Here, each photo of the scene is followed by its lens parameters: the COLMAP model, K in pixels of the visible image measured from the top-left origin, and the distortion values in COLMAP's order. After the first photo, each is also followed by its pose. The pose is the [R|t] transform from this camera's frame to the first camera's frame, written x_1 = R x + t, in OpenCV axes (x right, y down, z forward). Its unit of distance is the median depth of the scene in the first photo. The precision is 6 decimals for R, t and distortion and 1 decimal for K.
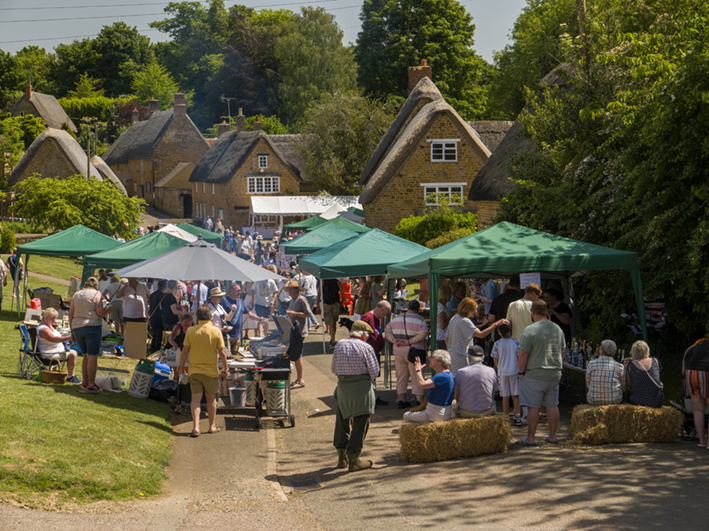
lens RADIAL K [[1324.8, 0, 354.4], [0, 1324.8, 264.9], [0, 0, 1]] dist [0.046276, 0.000000]
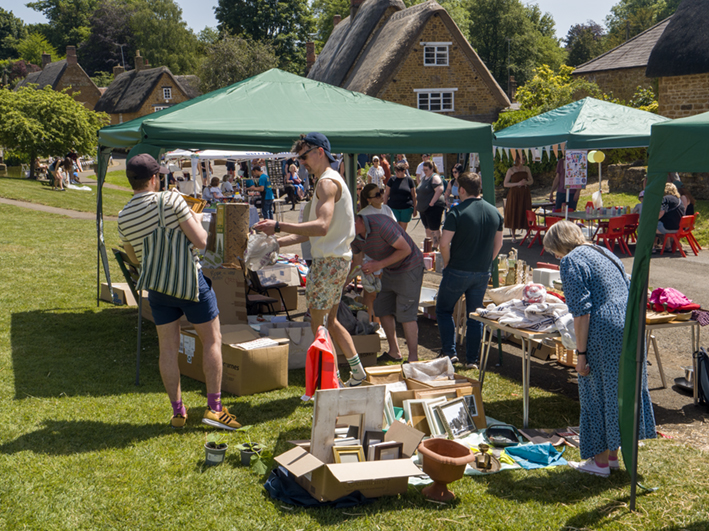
lens RADIAL K [[759.9, 0, 355.4], [0, 759.9, 267.6], [0, 0, 1]] dist [0.017173, 0.000000]
pose [[0.965616, -0.065470, 0.251595, -0.082052], [0.035574, 0.991943, 0.121591, -0.000596], [-0.257529, -0.108460, 0.960164, 0.269694]]
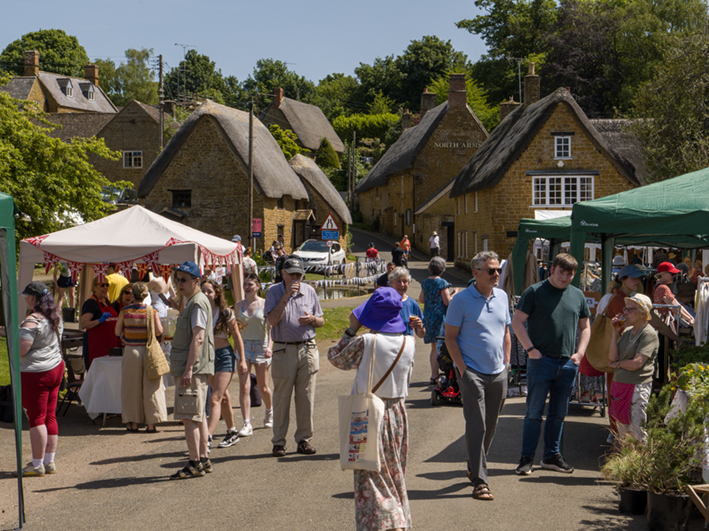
lens RADIAL K [[1324.8, 0, 354.2], [0, 1324.8, 266.8], [0, 0, 1]] dist [0.046276, 0.000000]
pose [[0.964681, 0.018824, -0.262746, -0.008925], [-0.031622, 0.998506, -0.044565, -0.004137], [0.261515, 0.051299, 0.963835, 0.440879]]
